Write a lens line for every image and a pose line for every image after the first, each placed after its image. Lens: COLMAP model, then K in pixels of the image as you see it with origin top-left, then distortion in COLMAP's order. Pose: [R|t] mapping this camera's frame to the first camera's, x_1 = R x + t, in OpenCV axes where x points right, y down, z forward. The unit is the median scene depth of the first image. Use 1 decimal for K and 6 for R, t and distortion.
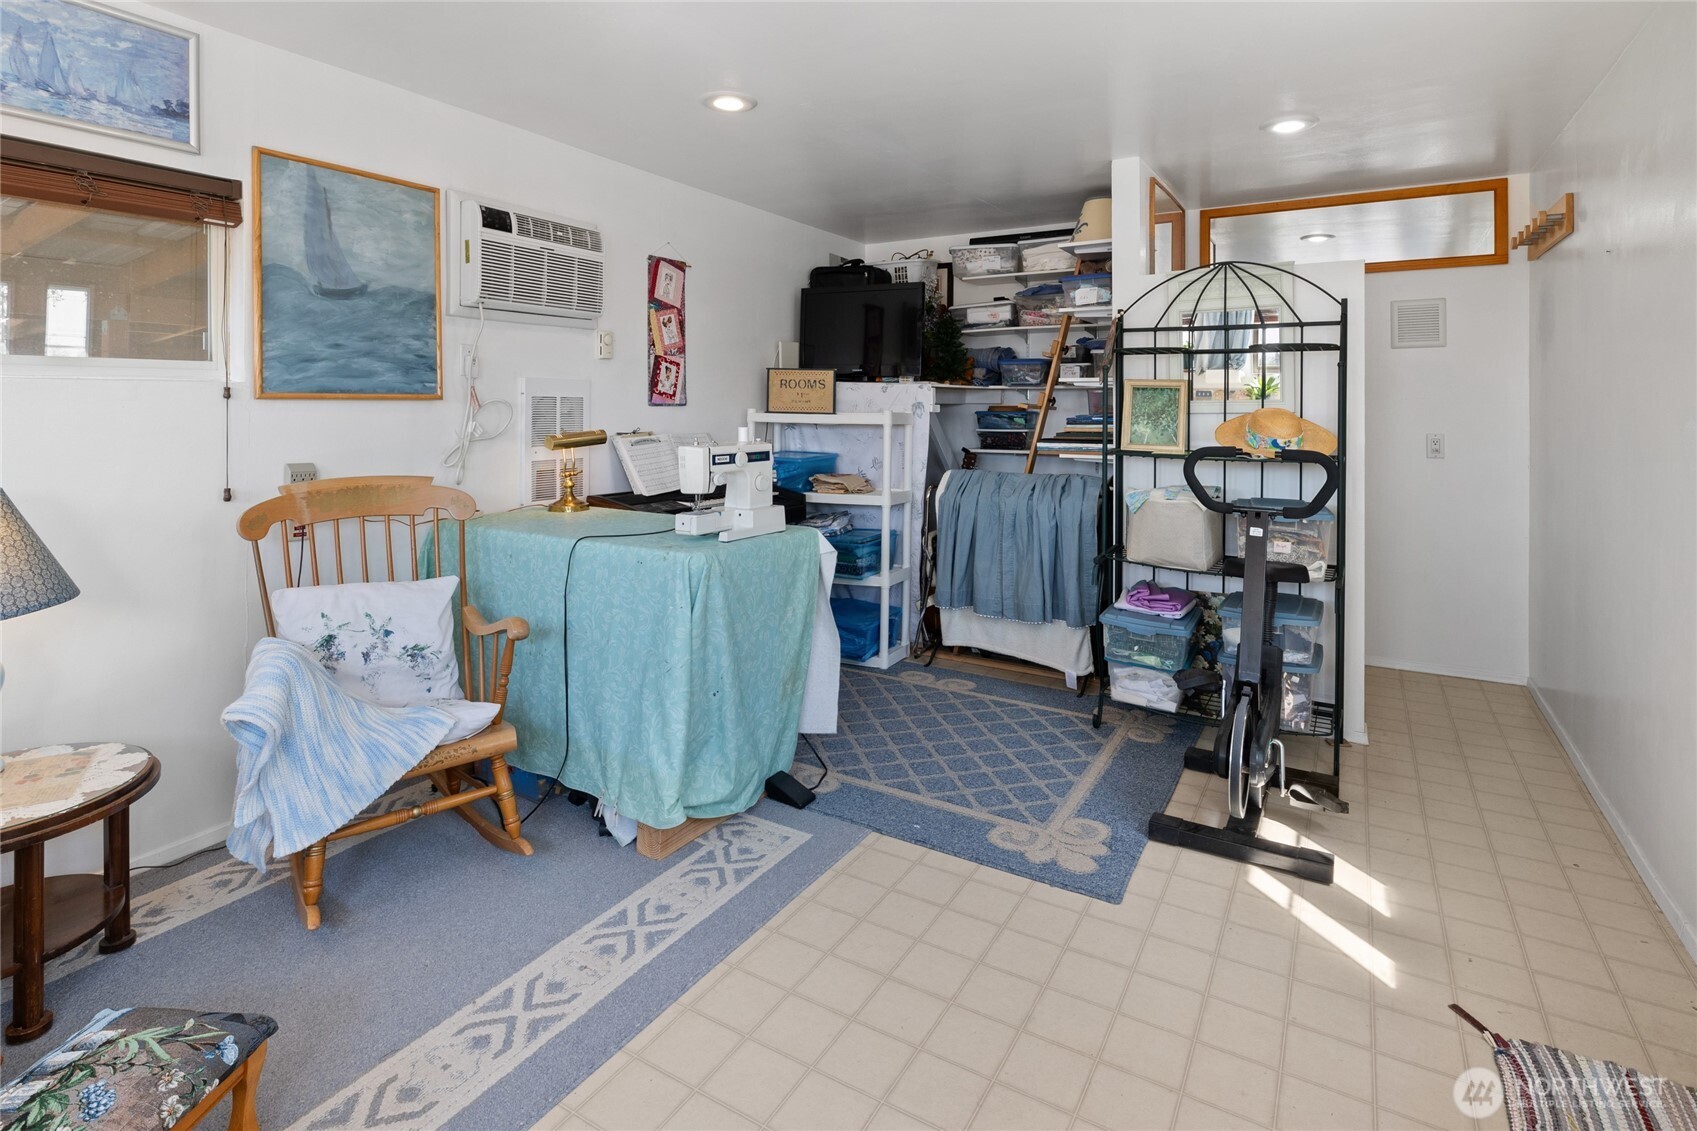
lens RADIAL K [[831.4, 0, 857.9], [0, 831.4, 408.7], [0, 0, 1]] dist [-0.002660, 0.002097]
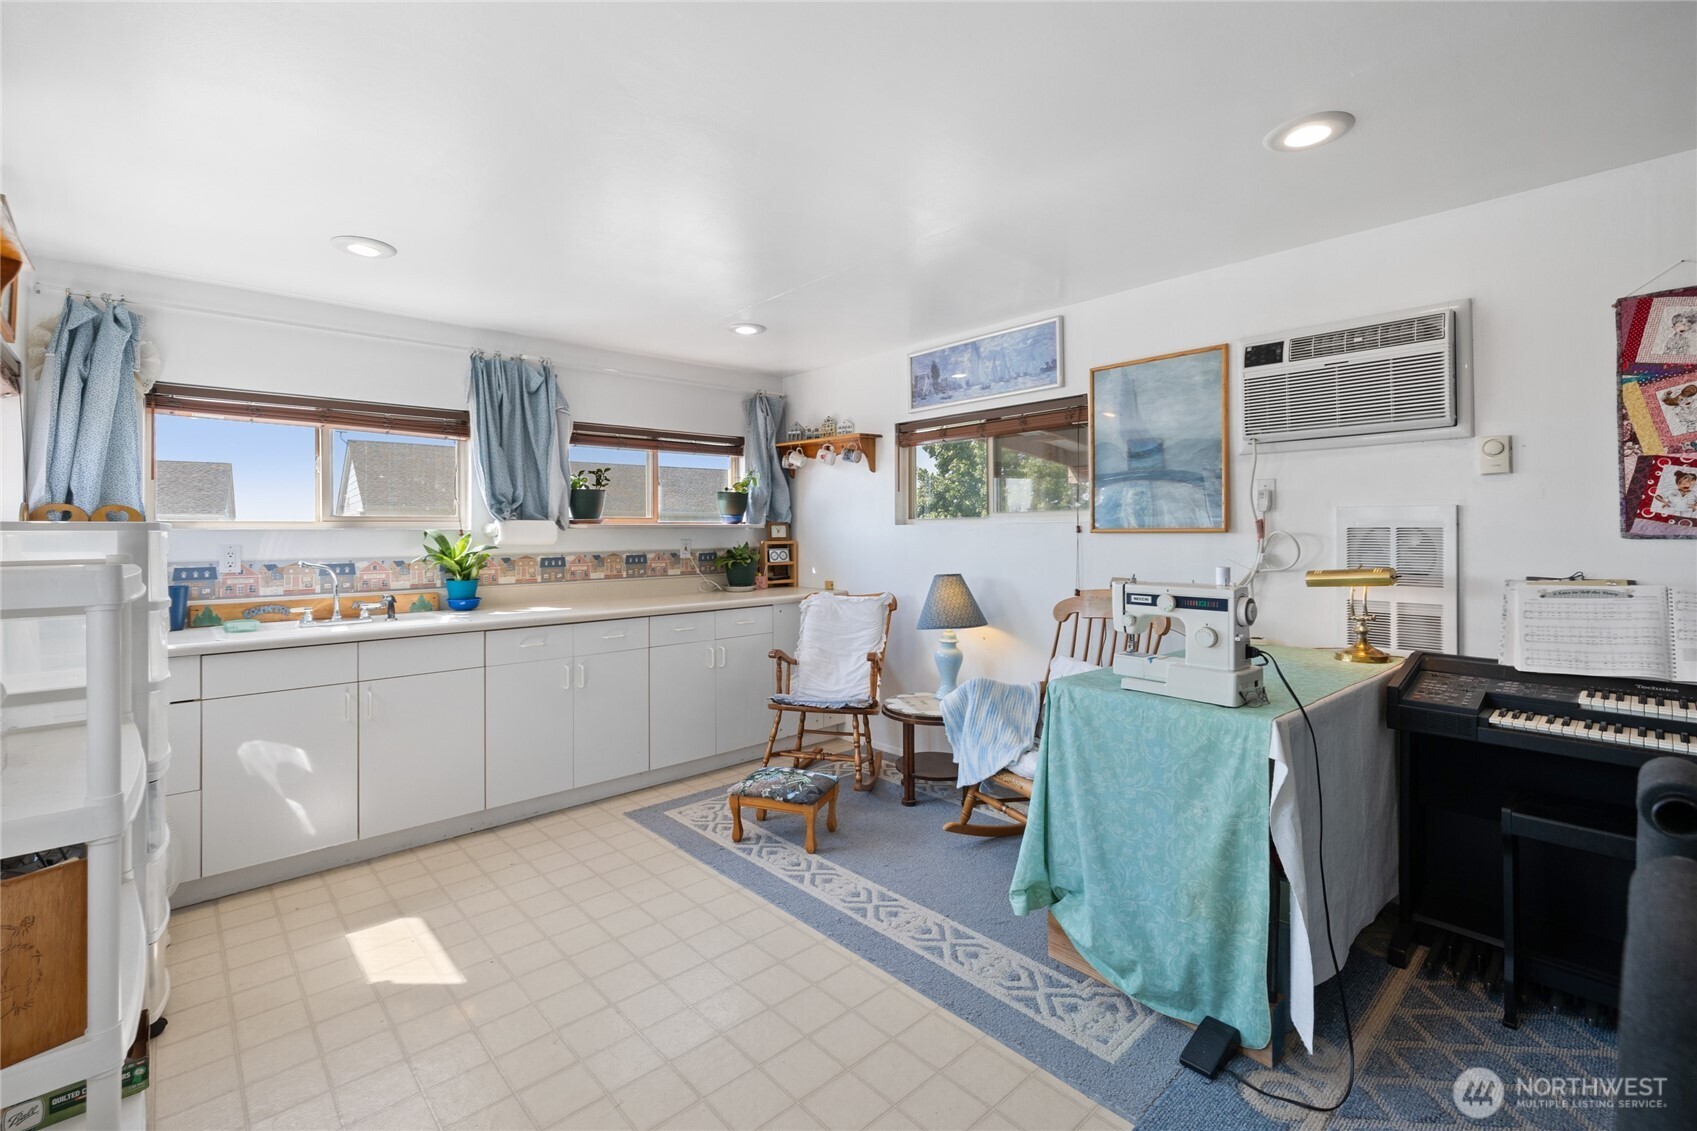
lens RADIAL K [[753.0, 0, 849.7], [0, 753.0, 530.4], [0, 0, 1]] dist [-0.000709, -0.000096]
pose [[-0.280373, -0.003176, -0.959886, 0.692651], [-0.000872, 0.999995, -0.003054, -0.010883], [0.959891, -0.000019, -0.280375, 0.903323]]
